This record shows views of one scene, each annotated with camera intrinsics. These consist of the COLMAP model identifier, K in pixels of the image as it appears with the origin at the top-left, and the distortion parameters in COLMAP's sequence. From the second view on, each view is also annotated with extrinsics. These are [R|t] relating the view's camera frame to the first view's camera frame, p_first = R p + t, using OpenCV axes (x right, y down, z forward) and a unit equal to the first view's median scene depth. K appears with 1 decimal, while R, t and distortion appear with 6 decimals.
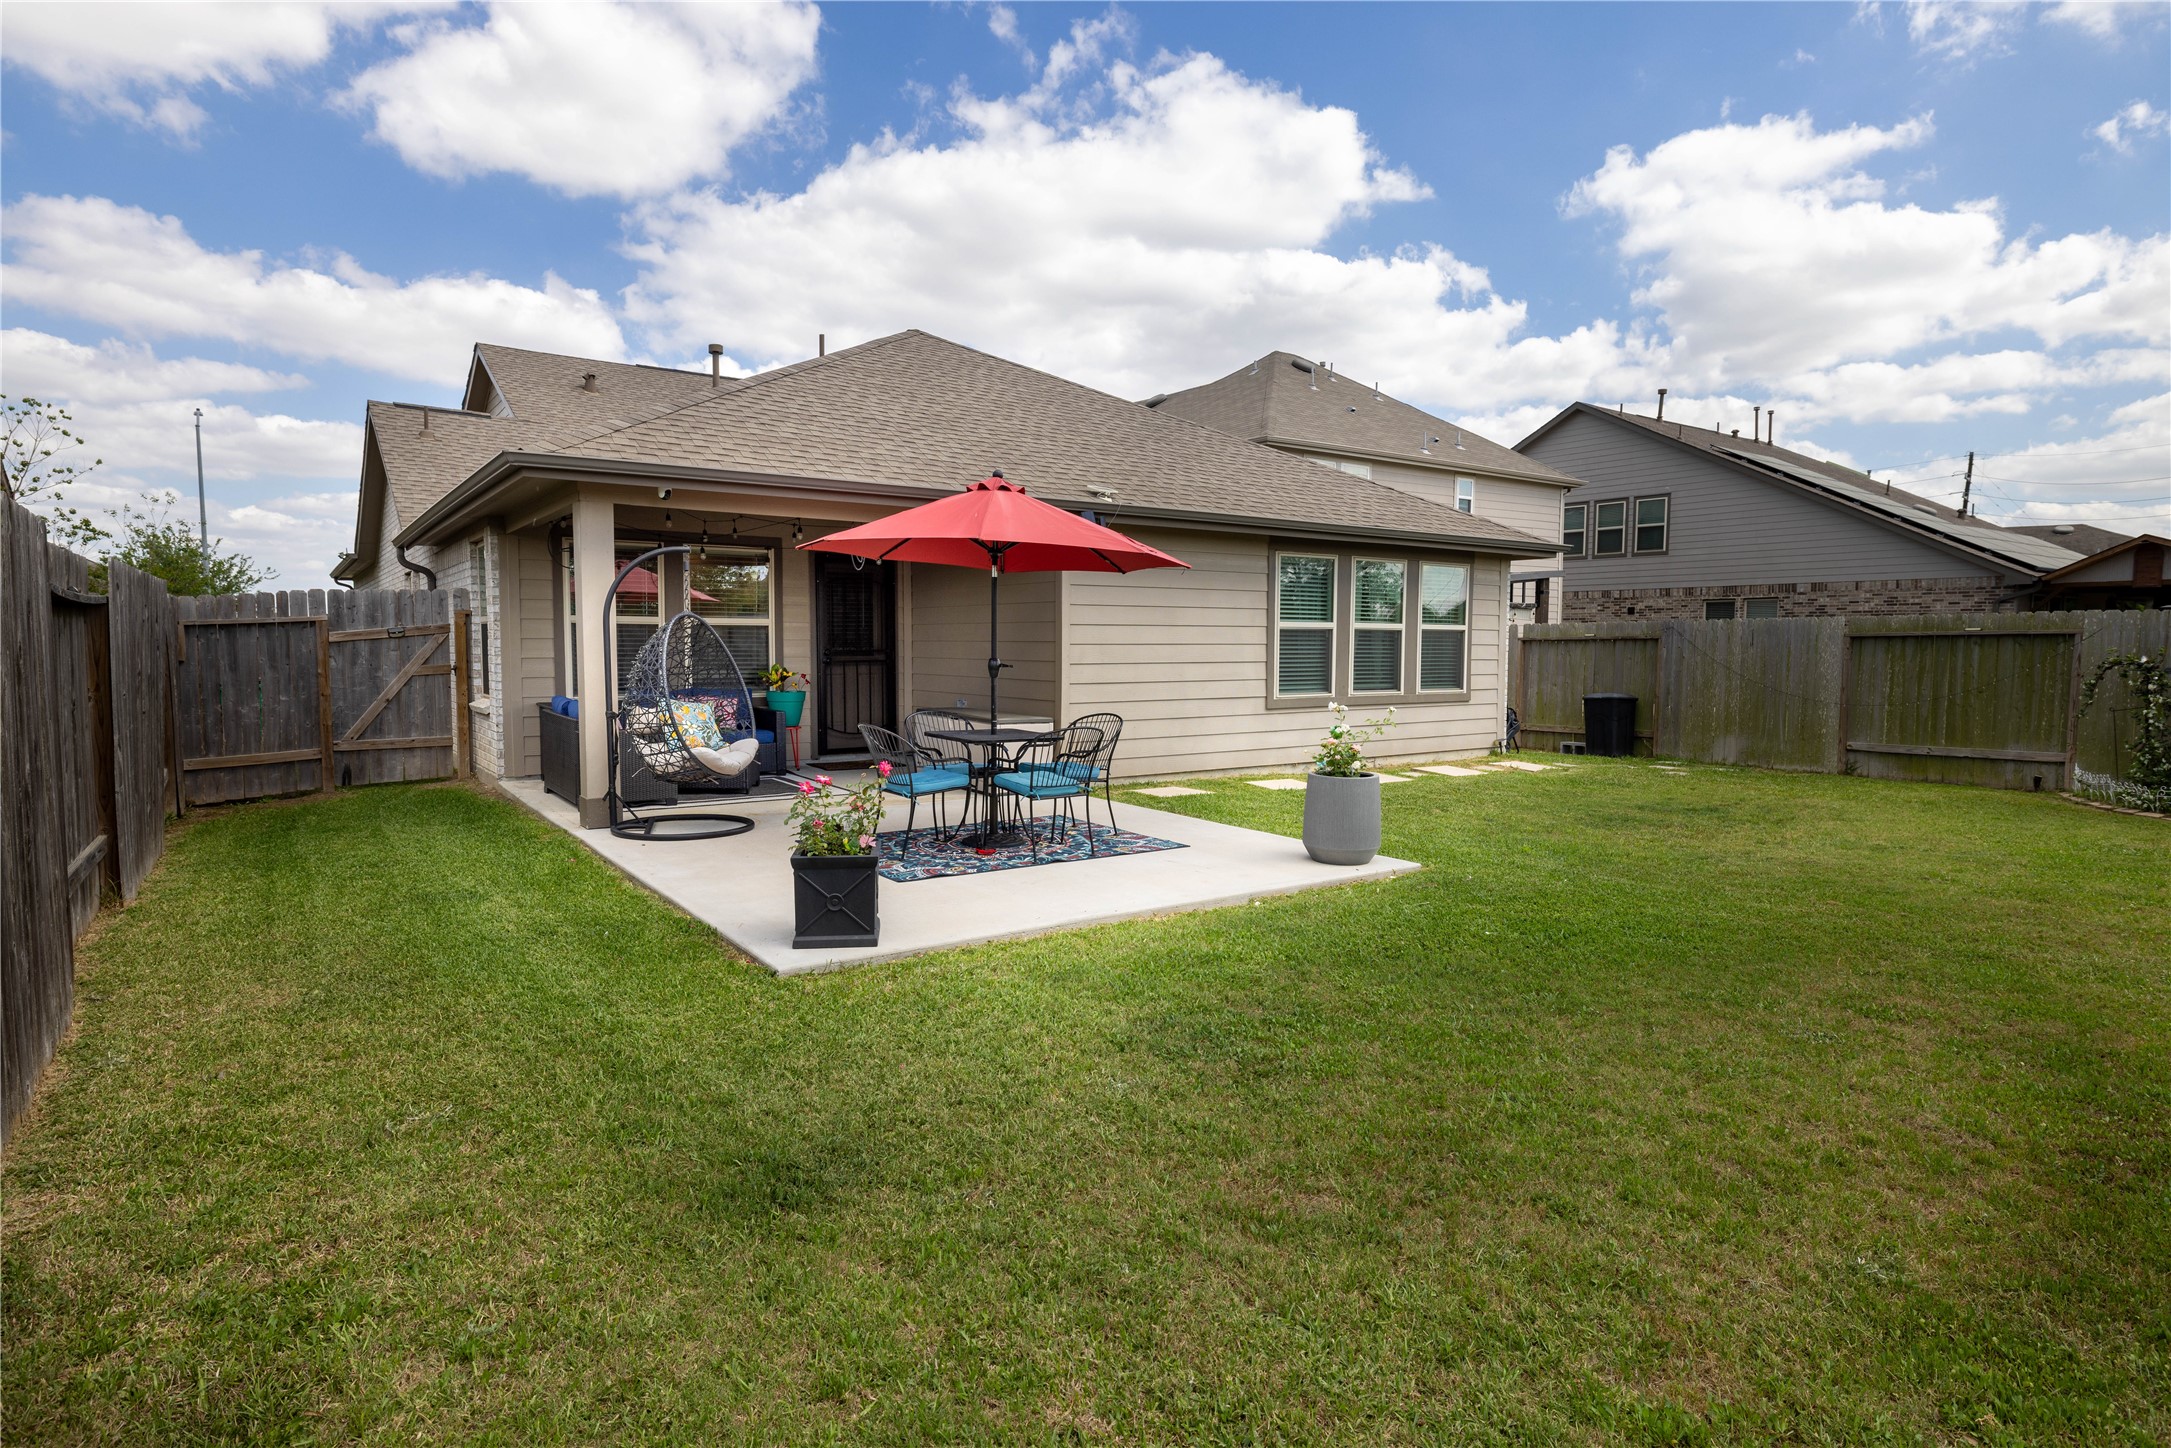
lens RADIAL K [[1171.6, 0, 1100.0], [0, 1171.6, 714.1], [0, 0, 1]] dist [0.003052, -0.001441]
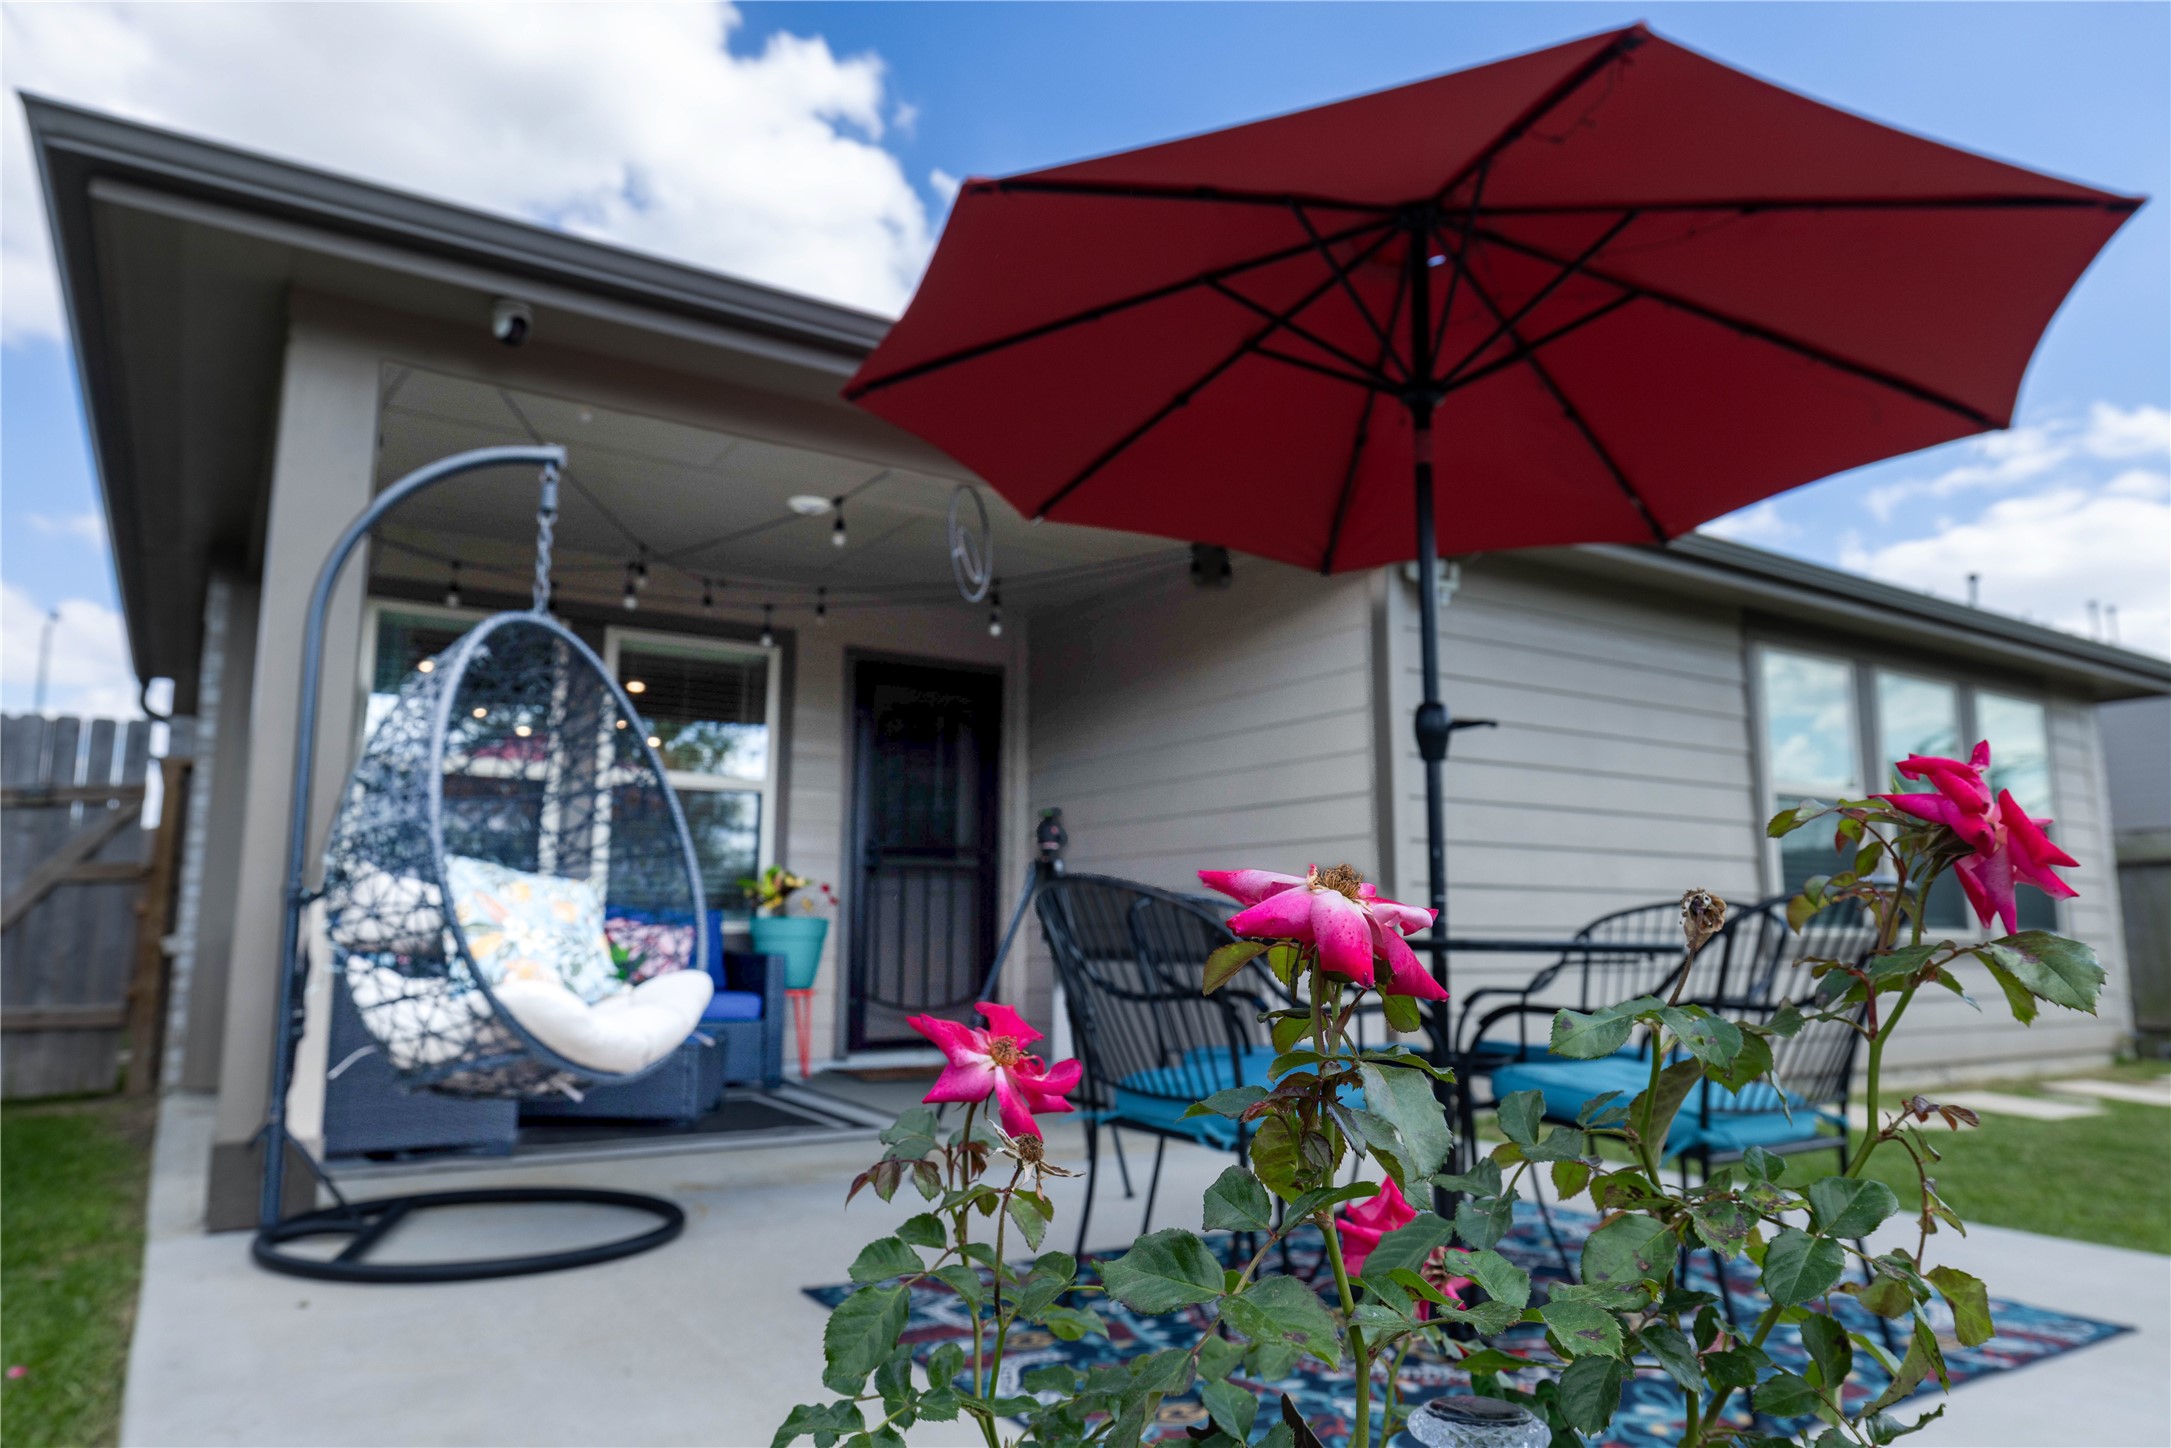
lens RADIAL K [[1377.9, 0, 1077.2], [0, 1377.9, 724.6], [0, 0, 1]] dist [-0.000607, -0.000477]
pose [[0.998300, -0.009312, -0.057543, -0.113830], [-0.003556, 0.975588, -0.219580, 0.029062], [0.058183, 0.219411, 0.973896, 0.427627]]
